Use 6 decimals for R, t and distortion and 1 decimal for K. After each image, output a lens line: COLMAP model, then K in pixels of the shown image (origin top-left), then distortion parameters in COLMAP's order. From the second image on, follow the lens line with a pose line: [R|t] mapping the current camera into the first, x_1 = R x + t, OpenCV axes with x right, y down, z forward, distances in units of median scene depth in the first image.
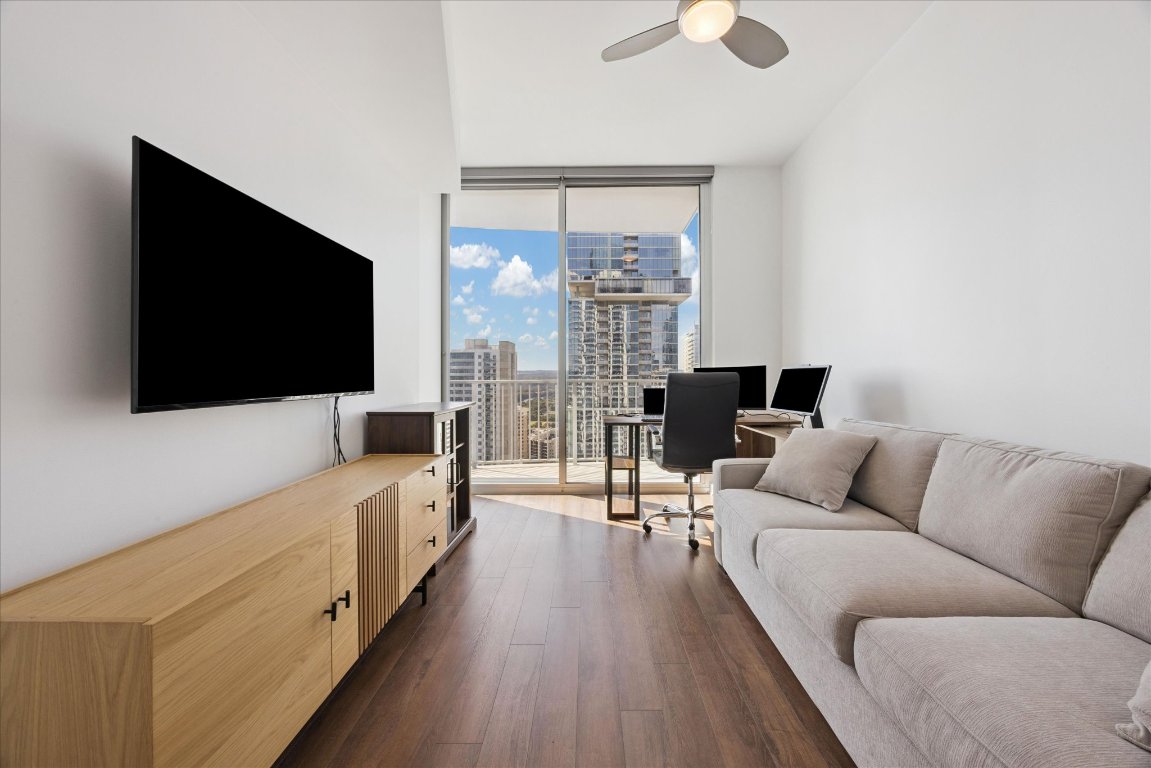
lens RADIAL K [[441.8, 0, 567.8], [0, 441.8, 378.7], [0, 0, 1]] dist [0.001781, -0.000021]
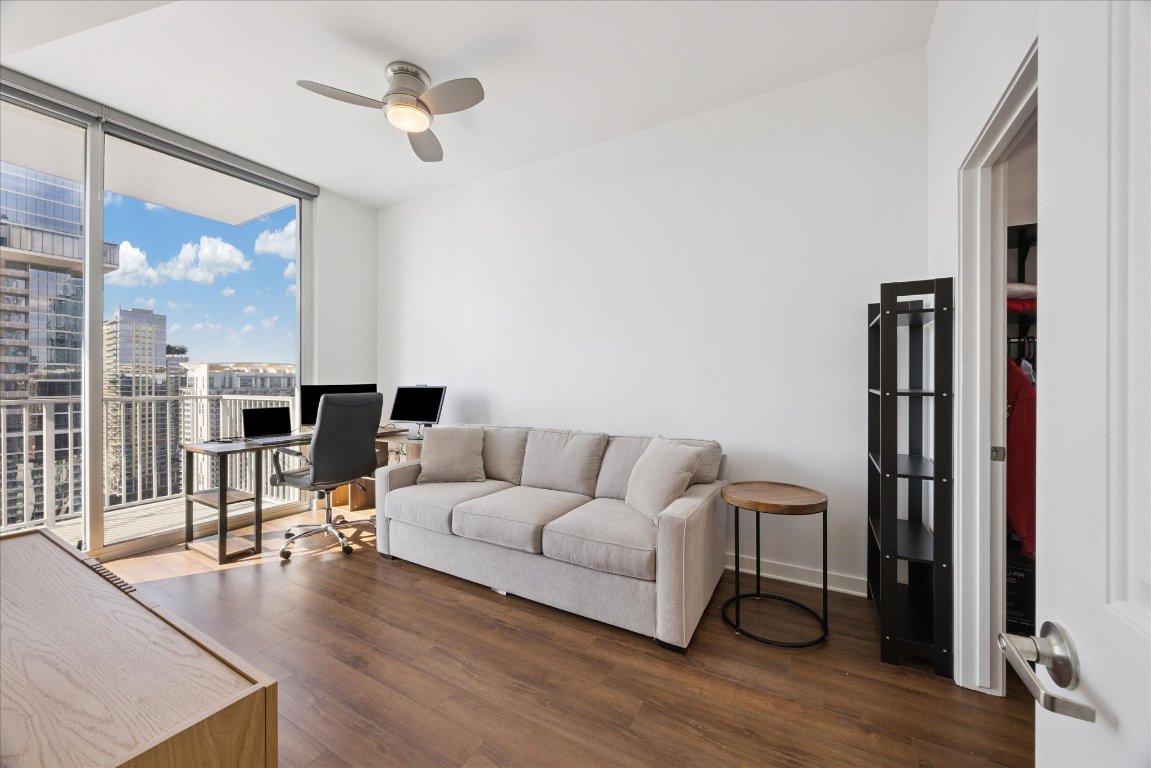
lens RADIAL K [[462.0, 0, 575.5], [0, 462.0, 384.0], [0, 0, 1]] dist [0.006680, -0.000120]
pose [[0.484197, -0.004543, 0.874947, -0.389617], [0.004842, 0.999985, 0.002513, -0.031866], [-0.874945, 0.003020, 0.484212, -0.041619]]
